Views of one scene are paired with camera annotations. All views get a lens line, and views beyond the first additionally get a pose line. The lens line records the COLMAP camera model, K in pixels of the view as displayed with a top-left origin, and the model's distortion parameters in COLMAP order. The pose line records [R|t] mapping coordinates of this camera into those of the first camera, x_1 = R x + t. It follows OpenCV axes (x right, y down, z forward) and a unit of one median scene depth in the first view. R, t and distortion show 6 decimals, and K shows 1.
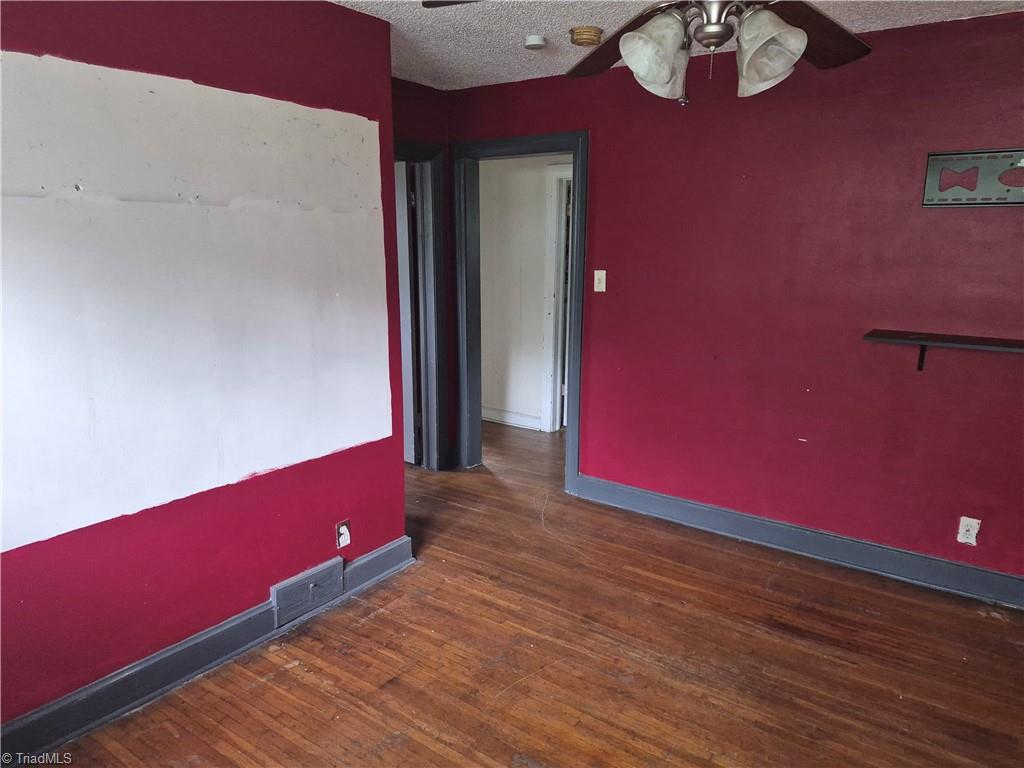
lens RADIAL K [[706.0, 0, 519.6], [0, 706.0, 387.1], [0, 0, 1]] dist [0.025737, -0.010123]
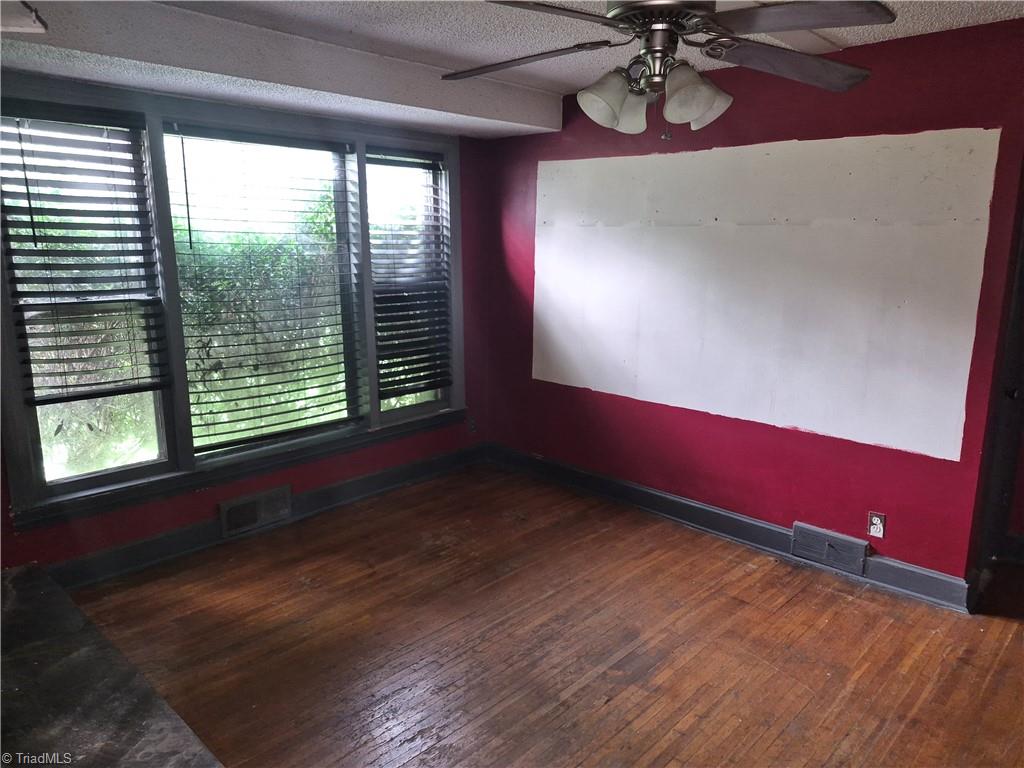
lens RADIAL K [[706.0, 0, 515.3], [0, 706.0, 386.9], [0, 0, 1]] dist [0.025737, -0.010123]
pose [[-0.139742, 0.200438, -0.969689, 0.910332], [-0.216824, 0.949337, 0.227478, -0.128631], [0.966157, 0.242040, -0.089202, 0.567280]]
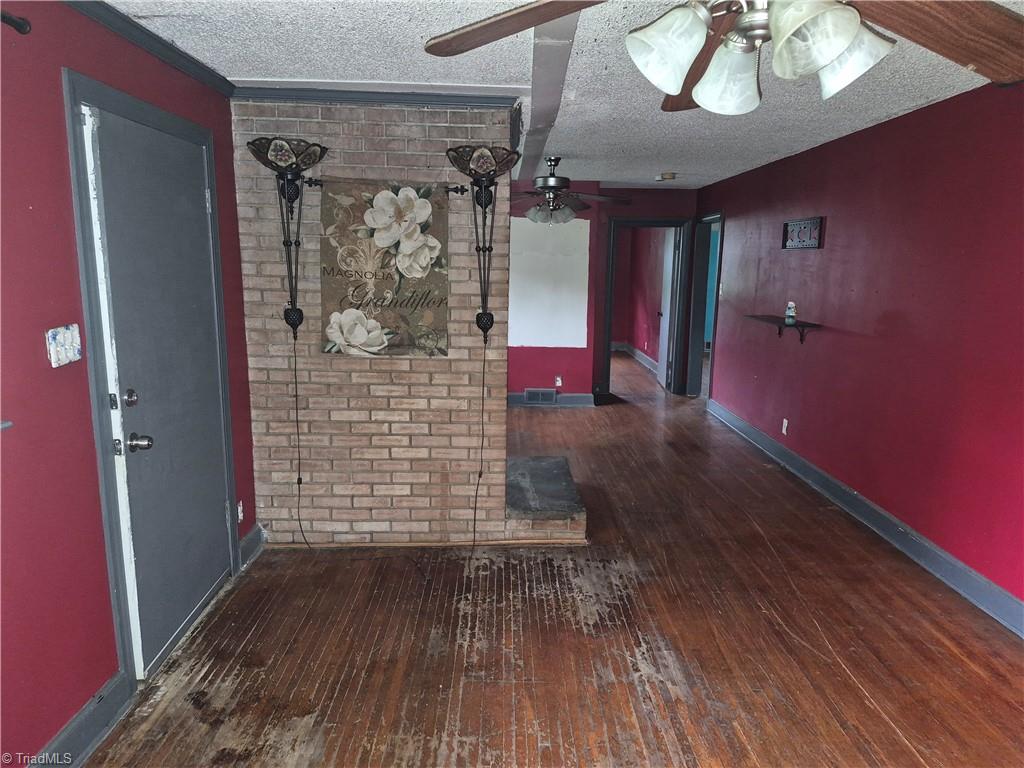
lens RADIAL K [[706.0, 0, 512.1], [0, 706.0, 383.8], [0, 0, 1]] dist [0.025737, -0.010123]
pose [[0.598029, 0.140845, -0.789002, 1.808162], [-0.172973, 0.983919, 0.044534, 0.146862], [0.782586, 0.109843, 0.612775, -0.745429]]
